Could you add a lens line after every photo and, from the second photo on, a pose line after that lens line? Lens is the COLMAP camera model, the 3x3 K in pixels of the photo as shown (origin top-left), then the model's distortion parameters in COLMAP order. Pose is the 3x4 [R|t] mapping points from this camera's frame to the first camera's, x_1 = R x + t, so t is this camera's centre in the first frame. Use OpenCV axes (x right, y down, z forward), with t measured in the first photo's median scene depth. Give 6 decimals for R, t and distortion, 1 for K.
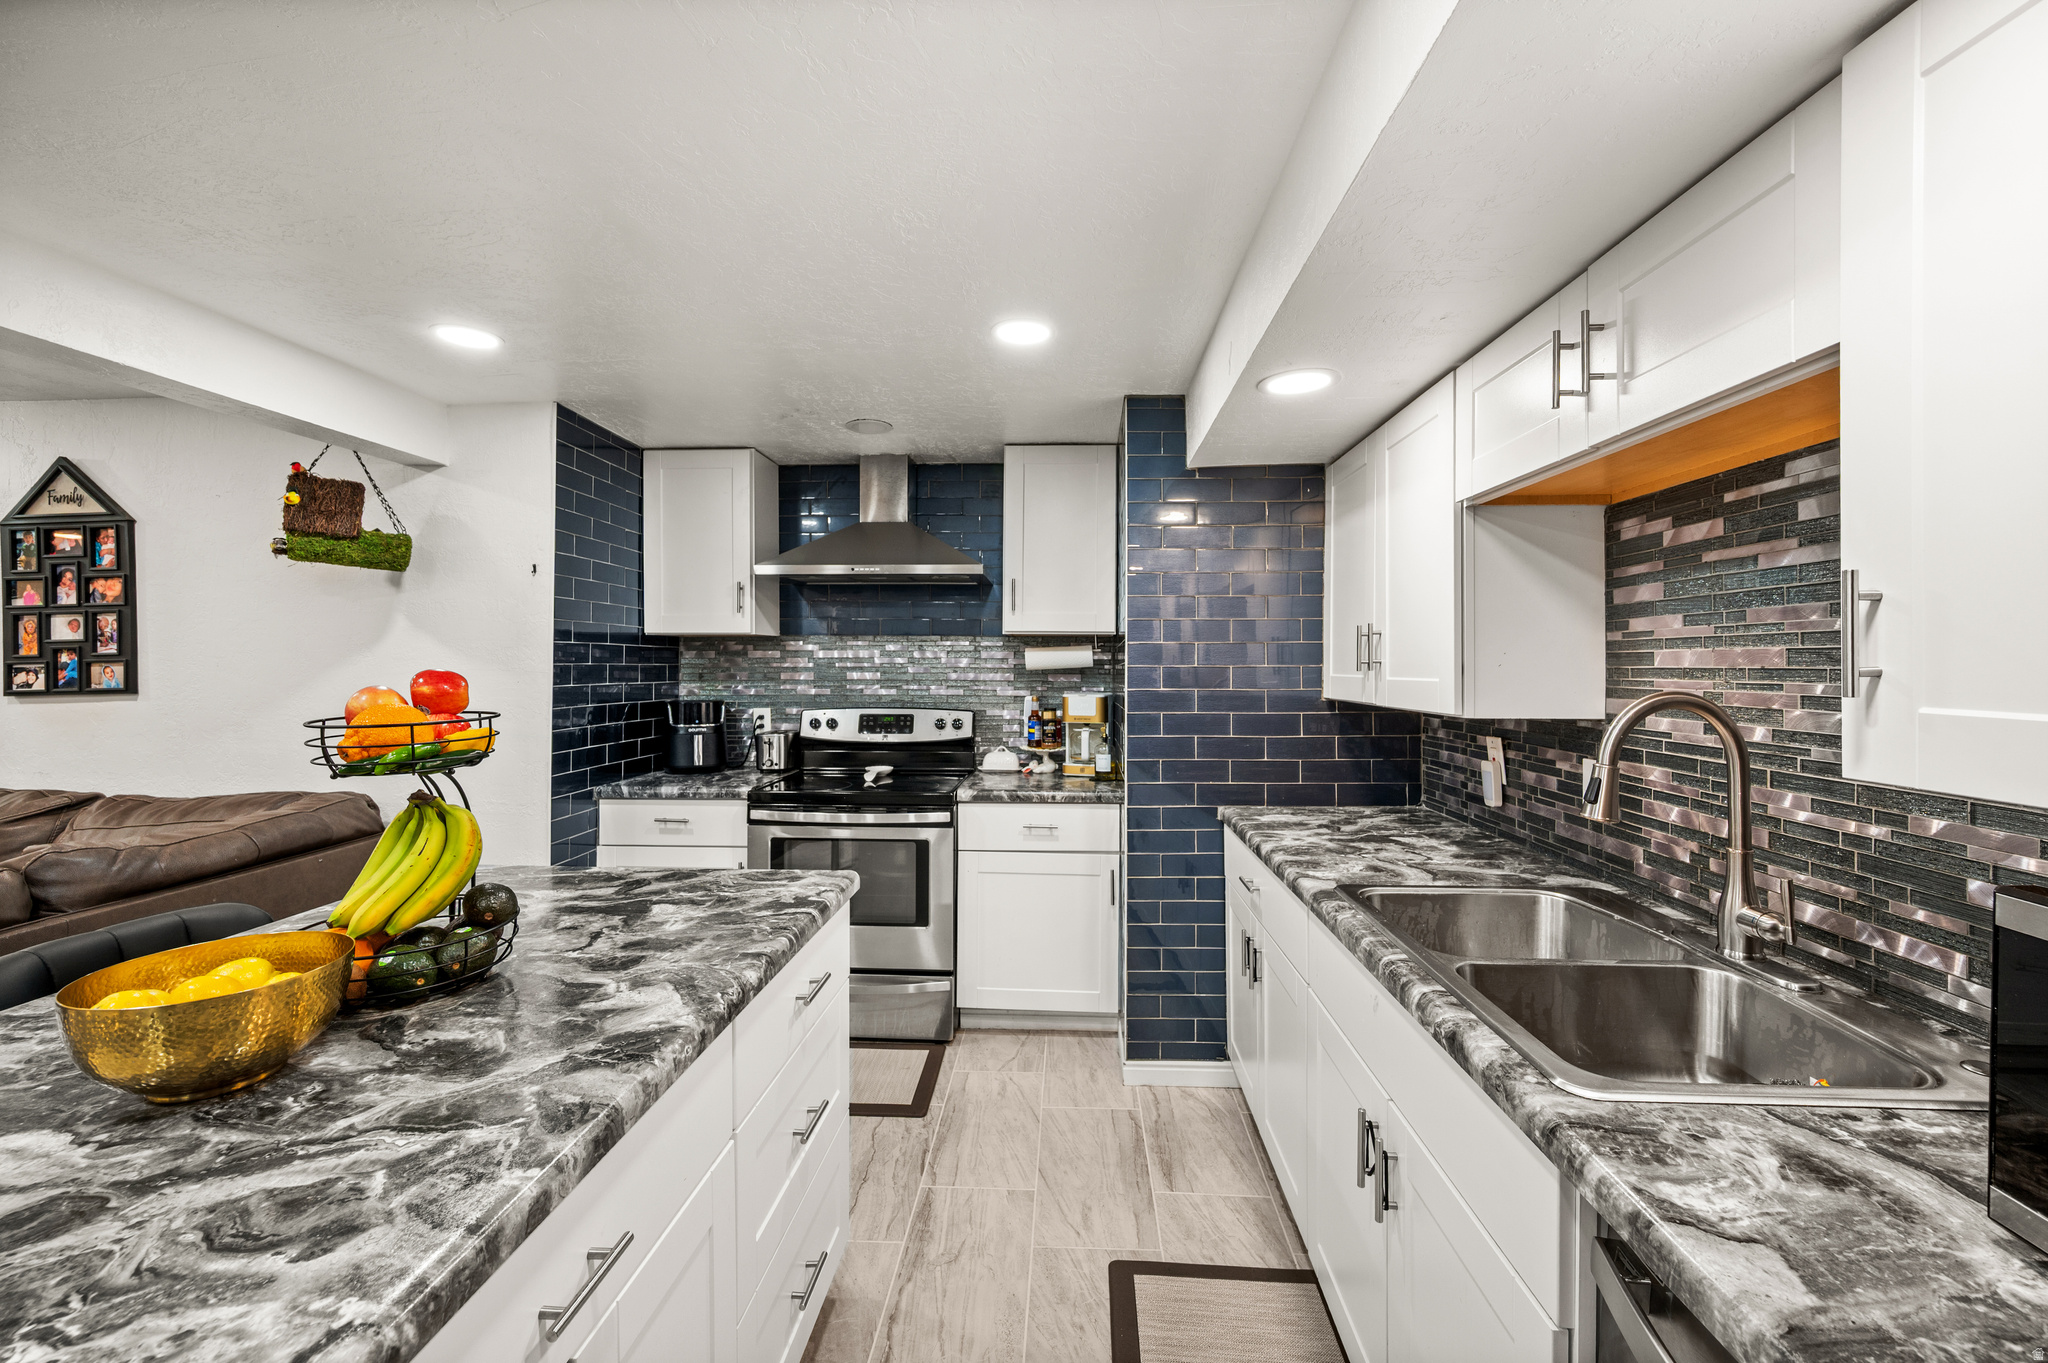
lens RADIAL K [[821.6, 0, 1021.5], [0, 821.6, 666.1], [0, 0, 1]] dist [0.000959, 0.000032]
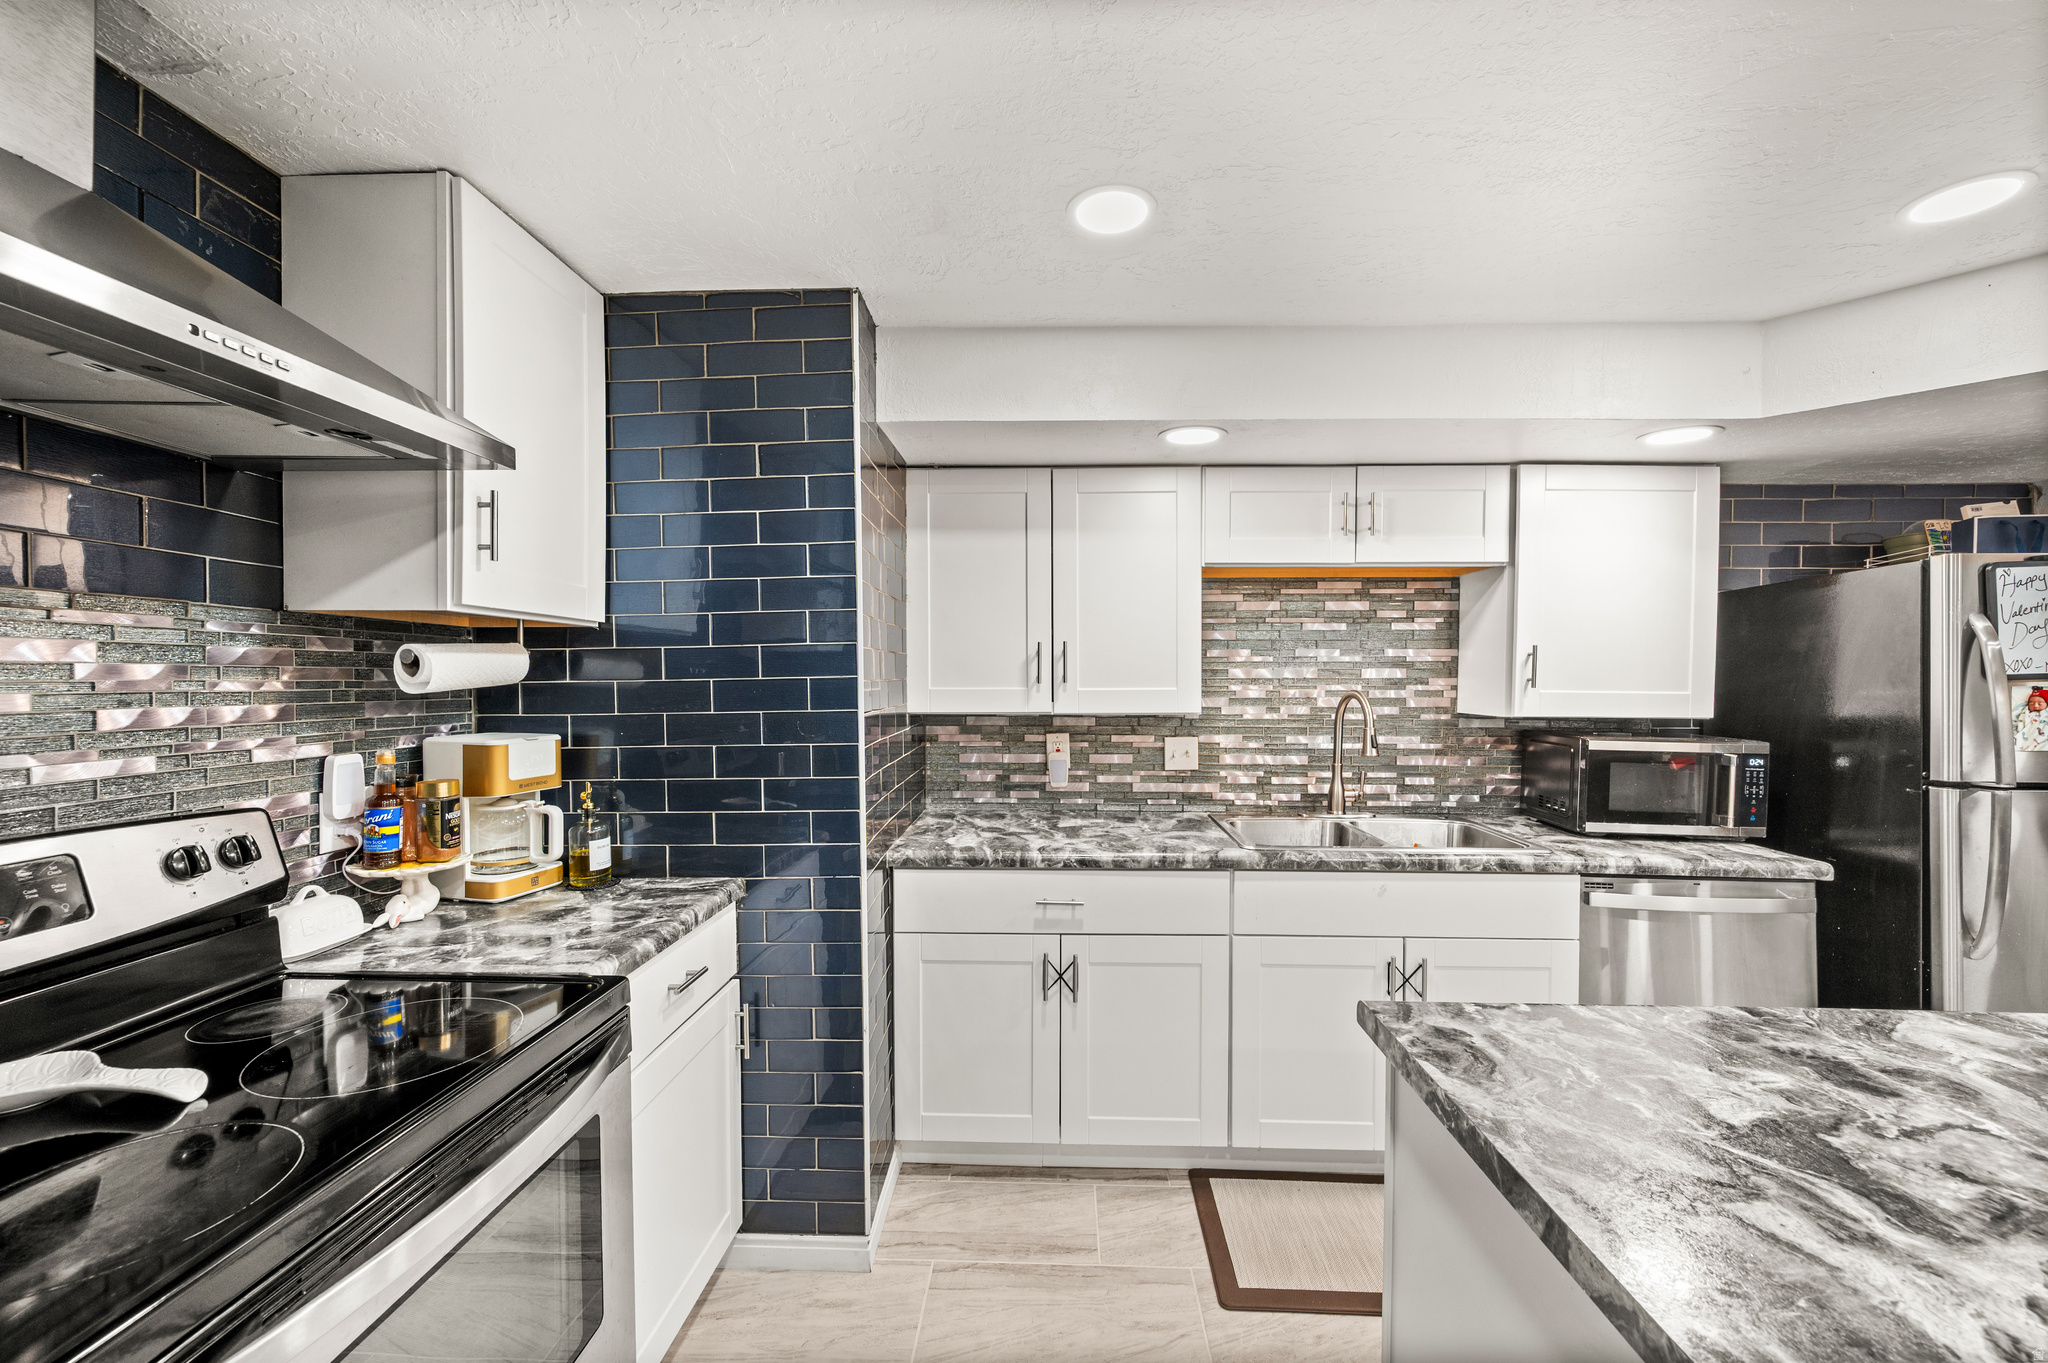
lens RADIAL K [[821.6, 0, 1023.7], [0, 821.6, 689.3], [0, 0, 1]] dist [0.000959, 0.000032]
pose [[-0.025226, -0.018574, 0.999509, -0.886885], [0.005581, 0.999809, 0.018720, -0.008751], [-0.999666, 0.006050, -0.025117, 1.349734]]
